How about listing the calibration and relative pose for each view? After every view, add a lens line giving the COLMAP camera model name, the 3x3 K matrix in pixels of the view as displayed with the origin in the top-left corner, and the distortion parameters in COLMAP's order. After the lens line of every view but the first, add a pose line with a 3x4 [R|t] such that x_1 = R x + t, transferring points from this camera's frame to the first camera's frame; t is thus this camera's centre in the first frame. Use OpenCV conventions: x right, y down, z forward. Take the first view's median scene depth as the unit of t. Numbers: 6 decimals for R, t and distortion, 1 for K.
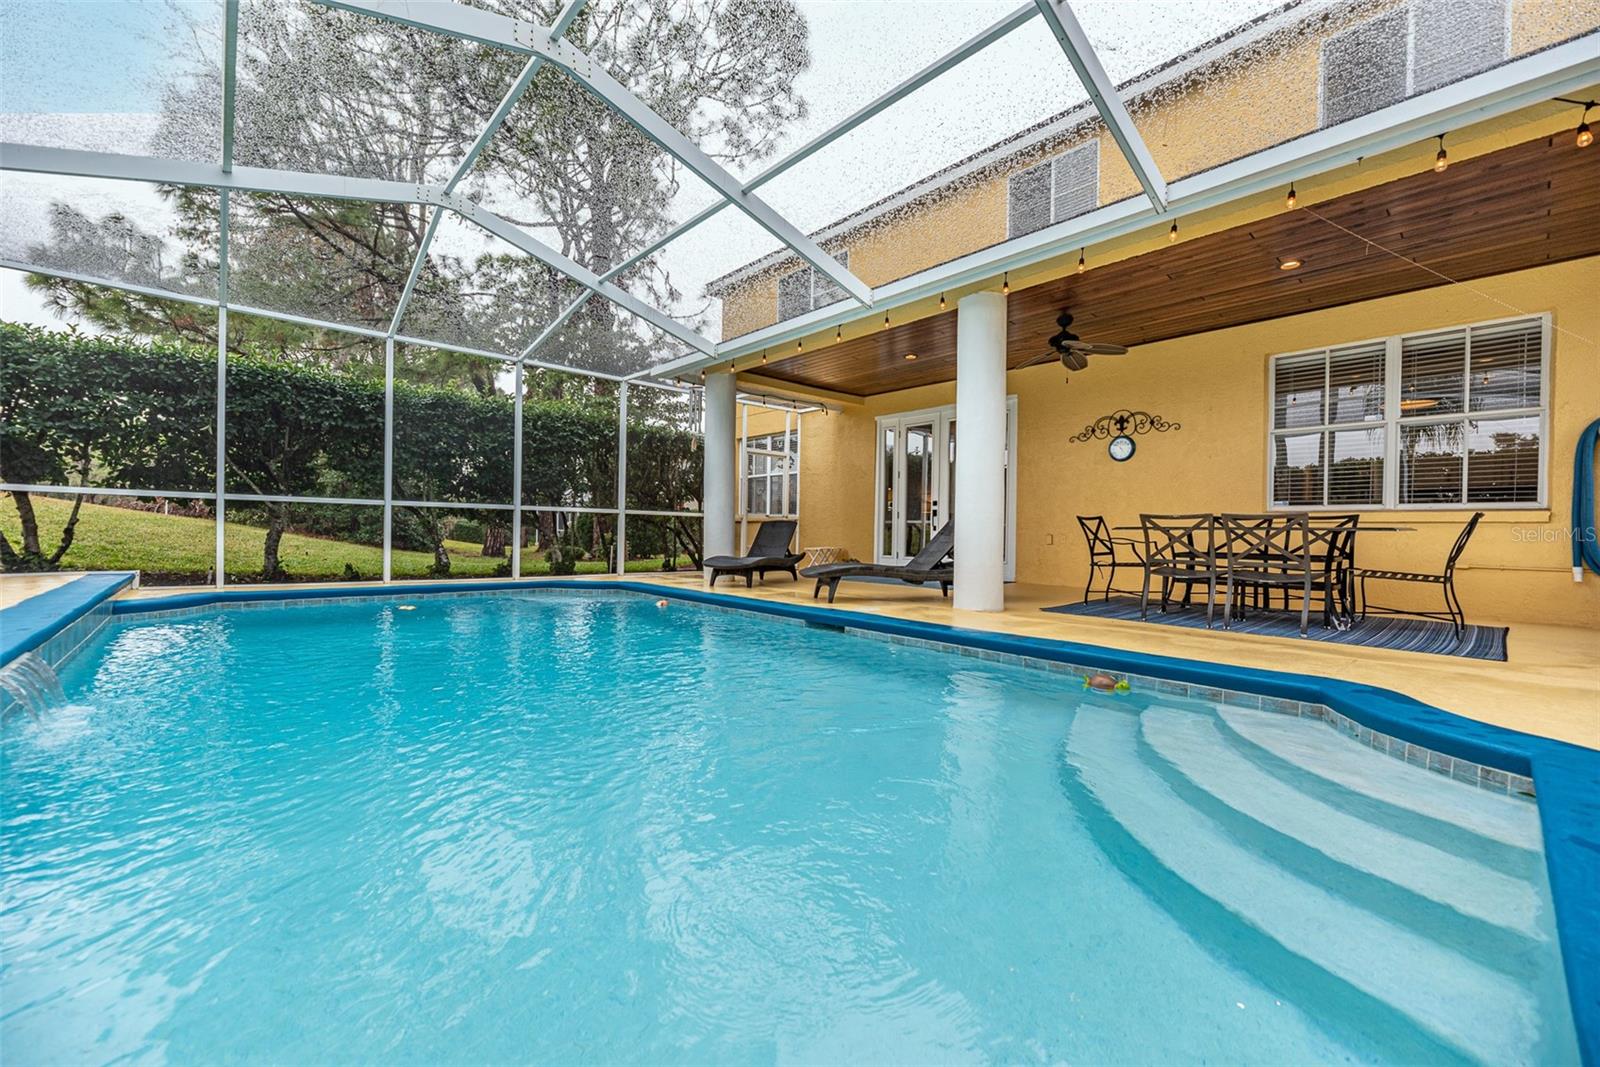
lens RADIAL K [[642.1, 0, 791.7], [0, 642.1, 531.0], [0, 0, 1]] dist [0.001846, -0.000381]
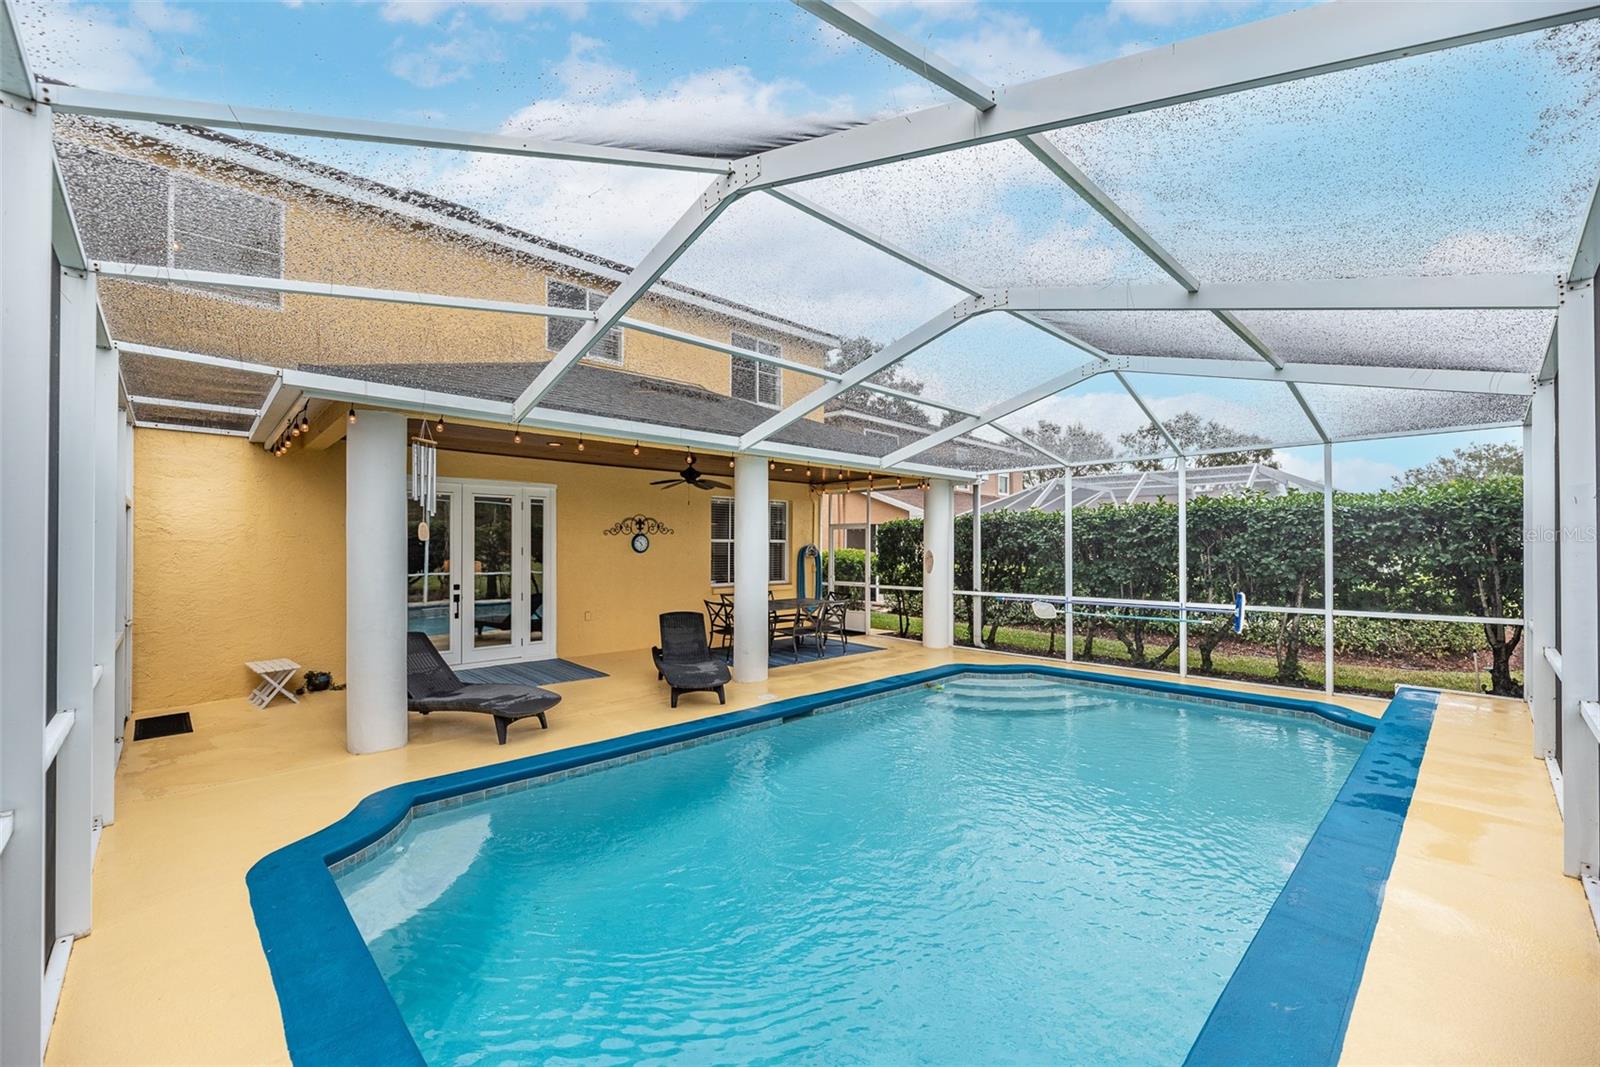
lens RADIAL K [[642.1, 0, 784.7], [0, 642.1, 546.2], [0, 0, 1]] dist [0.001846, -0.000381]
pose [[-0.015960, -0.016305, 0.999740, -0.830222], [0.003549, 0.999860, 0.016364, -0.141542], [-0.999866, 0.003809, -0.015900, 0.712088]]
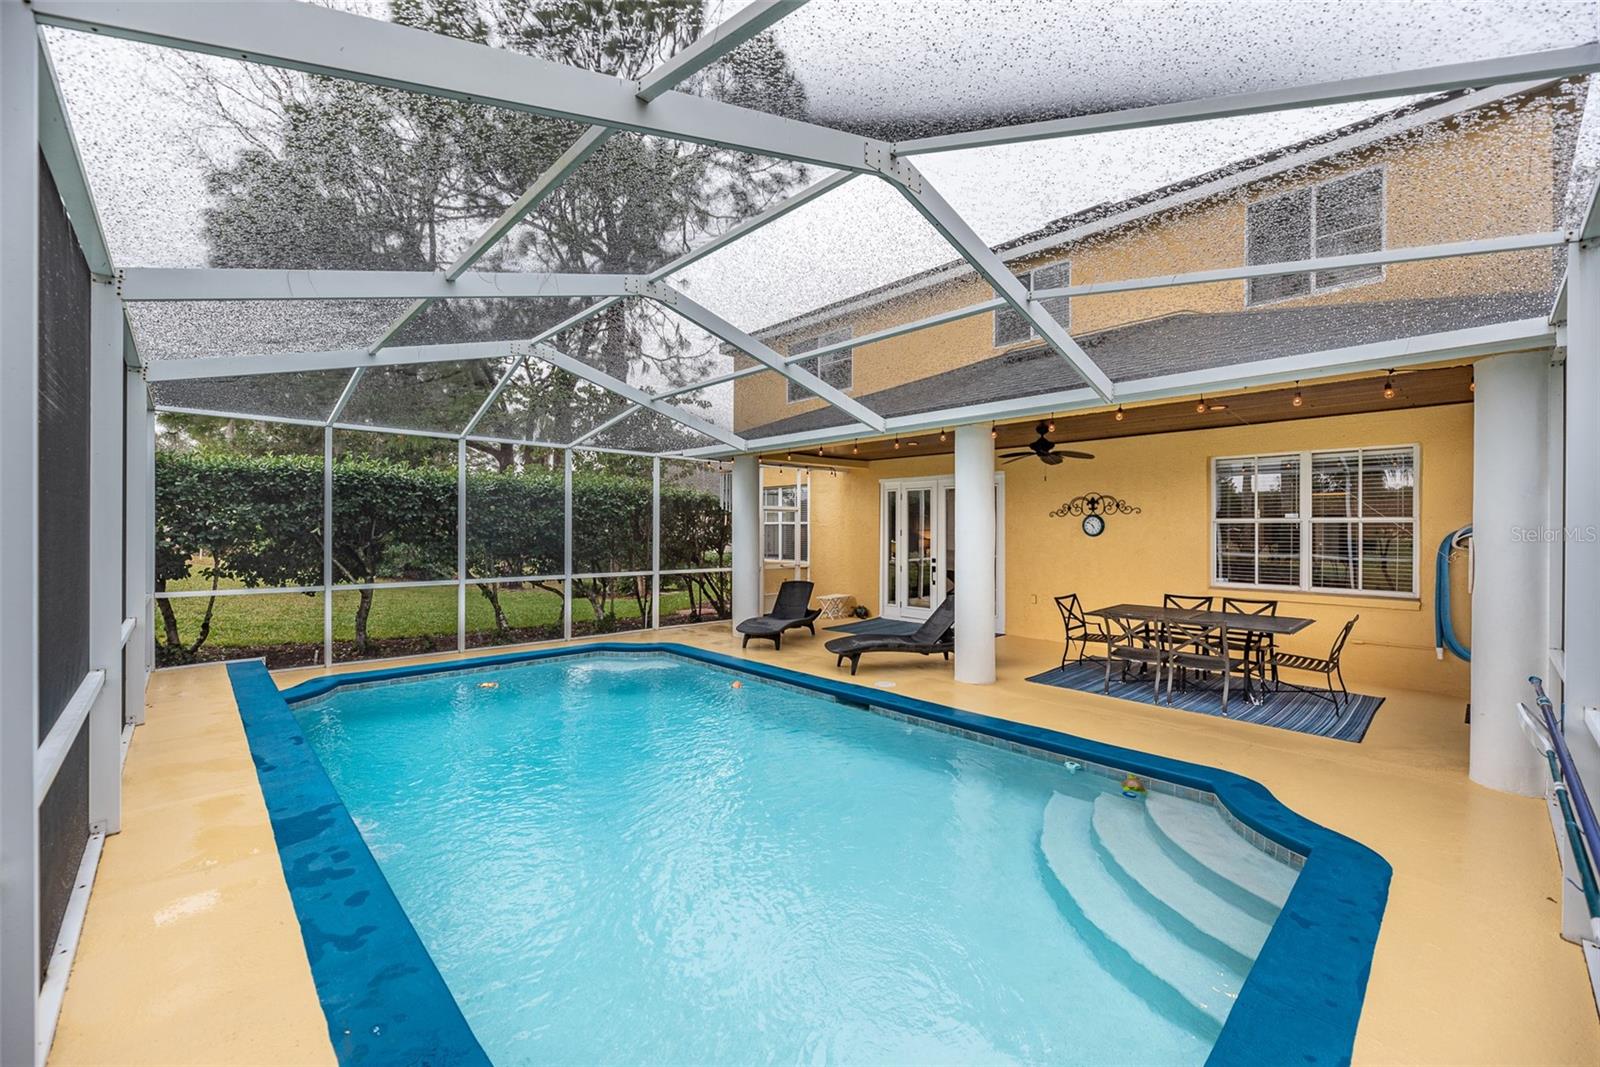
lens RADIAL K [[642.1, 0, 799.8], [0, 642.1, 528.0], [0, 0, 1]] dist [0.001846, -0.000381]
pose [[0.999613, -0.014056, 0.024007, -0.050272], [0.014243, 0.999870, -0.007609, -0.121022], [-0.023897, 0.007948, 0.999683, -0.159620]]
